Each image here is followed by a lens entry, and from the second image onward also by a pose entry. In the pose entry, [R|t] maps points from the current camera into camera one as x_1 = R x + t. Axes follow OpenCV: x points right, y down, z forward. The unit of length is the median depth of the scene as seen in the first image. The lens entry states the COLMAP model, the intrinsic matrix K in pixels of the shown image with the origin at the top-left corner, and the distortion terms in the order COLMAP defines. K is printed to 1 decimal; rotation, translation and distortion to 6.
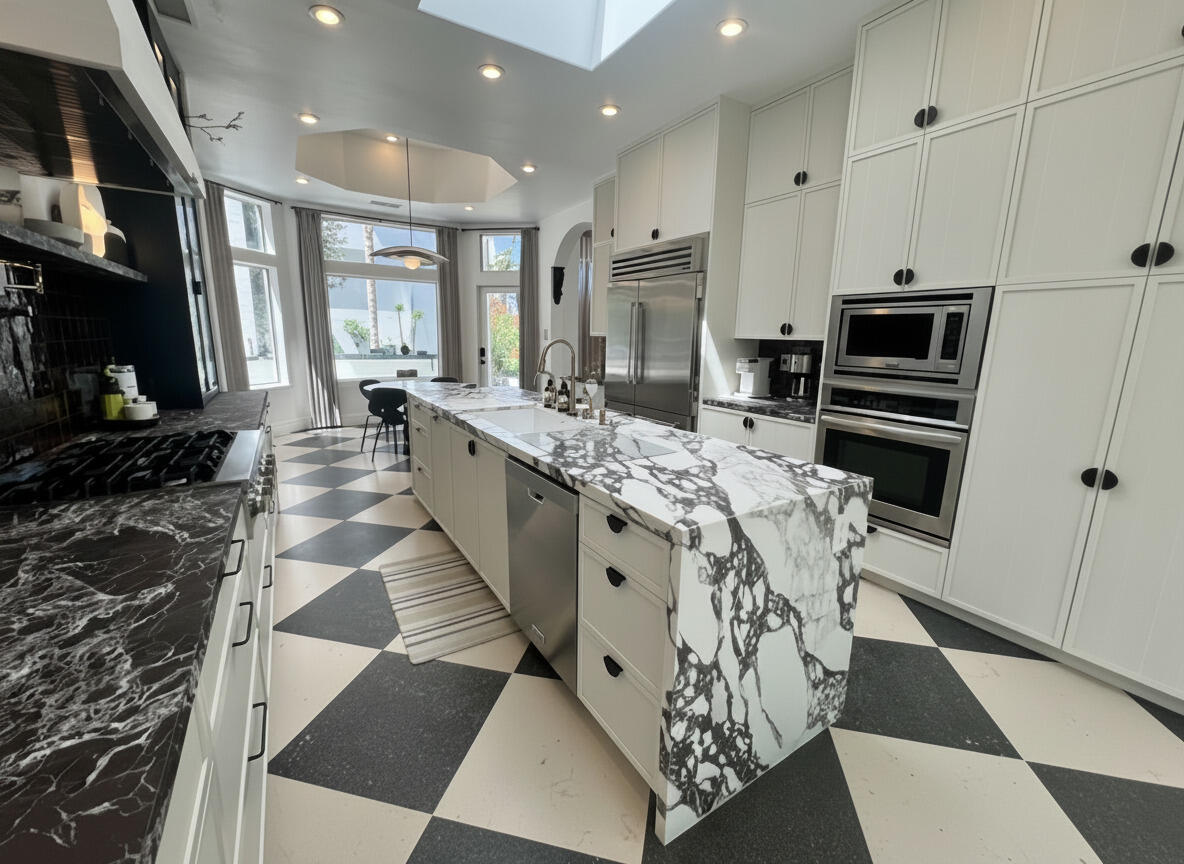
lens RADIAL K [[473.3, 0, 592.0], [0, 473.3, 432.0], [0, 0, 1]] dist [-0.016028, -0.000139]
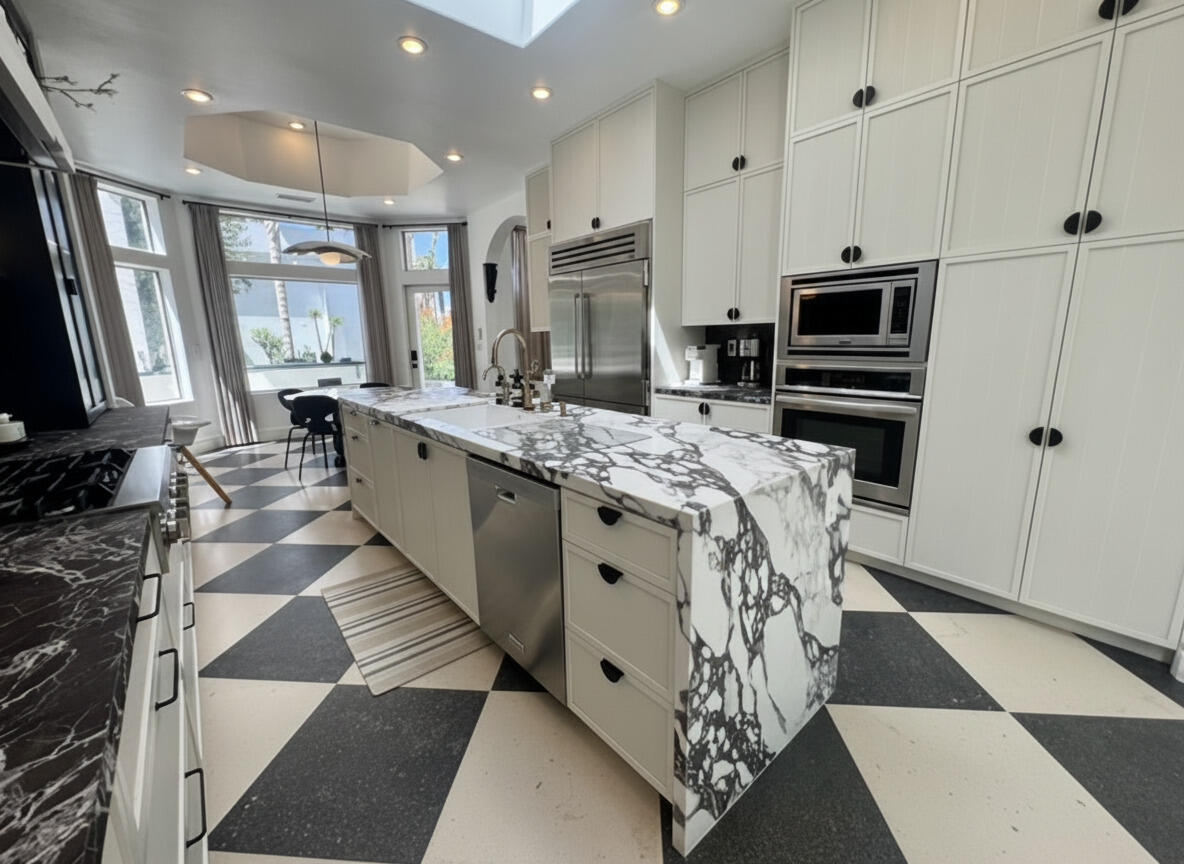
lens RADIAL K [[475.8, 0, 594.0], [0, 475.8, 434.1], [0, 0, 1]] dist [-0.013568, 0.000582]
pose [[0.989527, -0.062787, 0.129979, -0.050586], [0.062068, 0.998026, 0.009585, 0.015607], [-0.130324, -0.001417, 0.991470, 0.055125]]
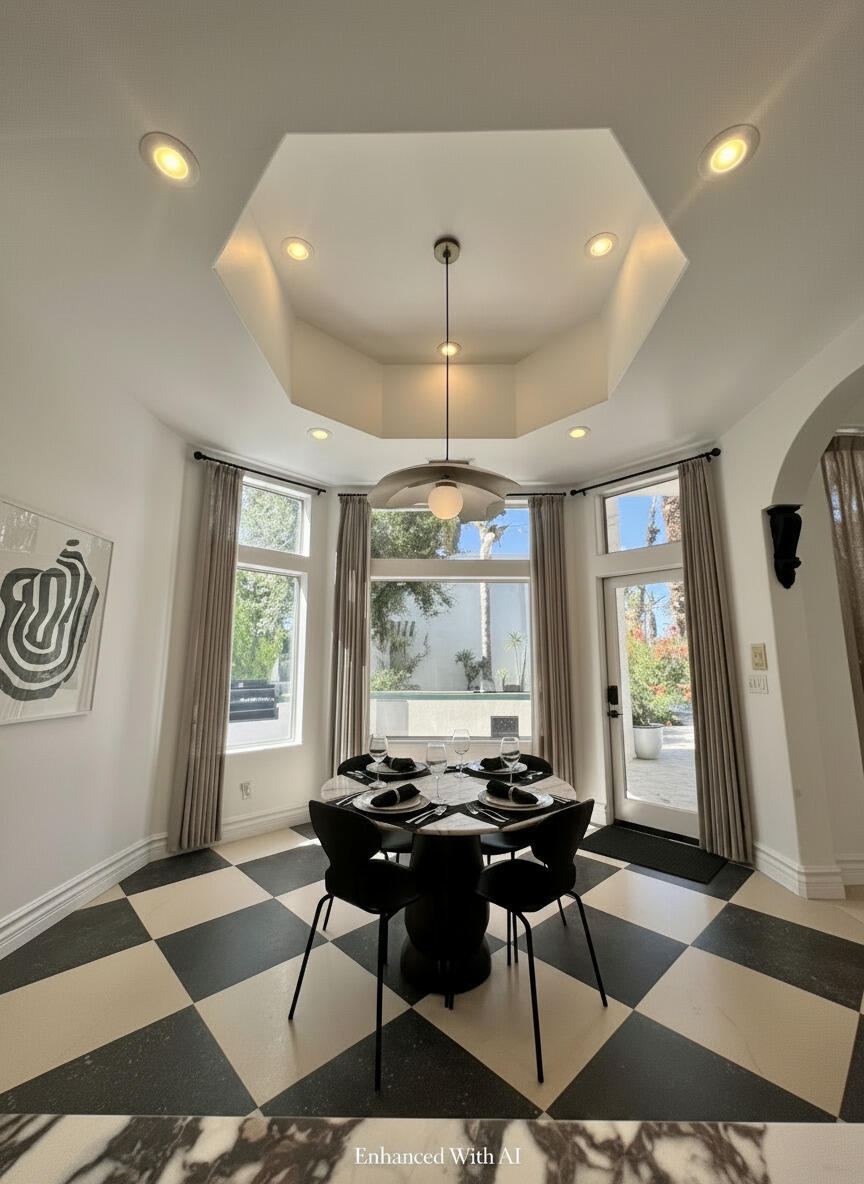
lens RADIAL K [[473.3, 0, 432.0], [0, 473.3, 592.0], [0, 0, 1]] dist [-0.016028, -0.000139]
pose [[0.829224, -0.101721, -0.549582, -0.665614], [-0.101242, 0.939696, -0.326682, -0.575325], [0.549671, 0.326533, 0.768920, 3.053384]]
